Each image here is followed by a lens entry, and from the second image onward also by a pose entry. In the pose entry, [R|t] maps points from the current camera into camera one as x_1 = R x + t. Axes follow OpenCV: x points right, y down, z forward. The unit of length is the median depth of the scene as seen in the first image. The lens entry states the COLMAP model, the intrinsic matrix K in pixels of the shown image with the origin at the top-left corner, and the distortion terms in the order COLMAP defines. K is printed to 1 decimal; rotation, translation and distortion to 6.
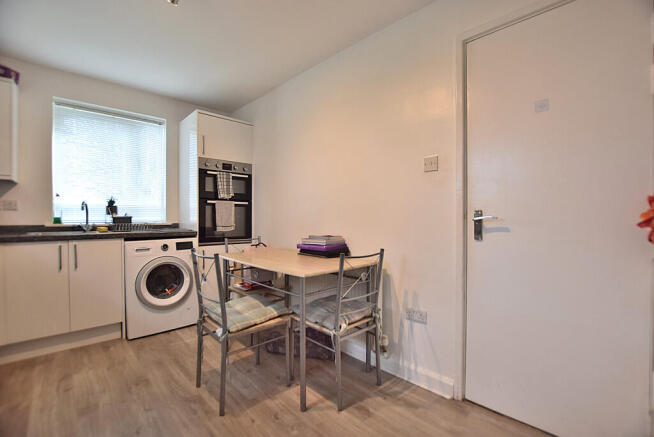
lens RADIAL K [[288.0, 0, 322.5], [0, 288.0, 219.1], [0, 0, 1]] dist [-0.036974, -0.000022]
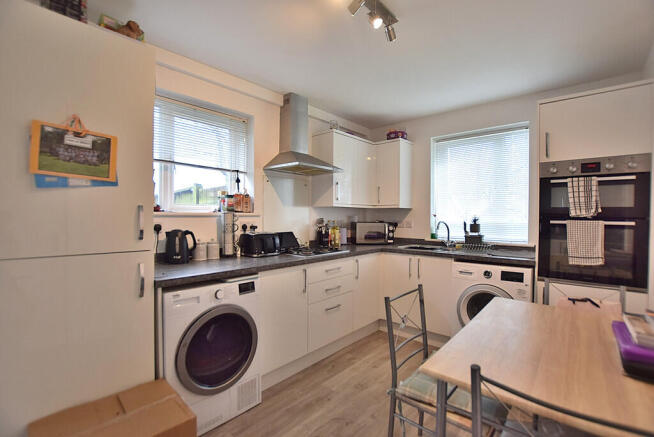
lens RADIAL K [[288.0, 0, 322.5], [0, 288.0, 219.1], [0, 0, 1]] dist [-0.036974, -0.000022]
pose [[0.078544, 0.006154, -0.996892, 0.264462], [-0.013203, 0.999900, 0.005133, -0.064470], [0.996823, 0.012759, 0.078618, 0.368053]]
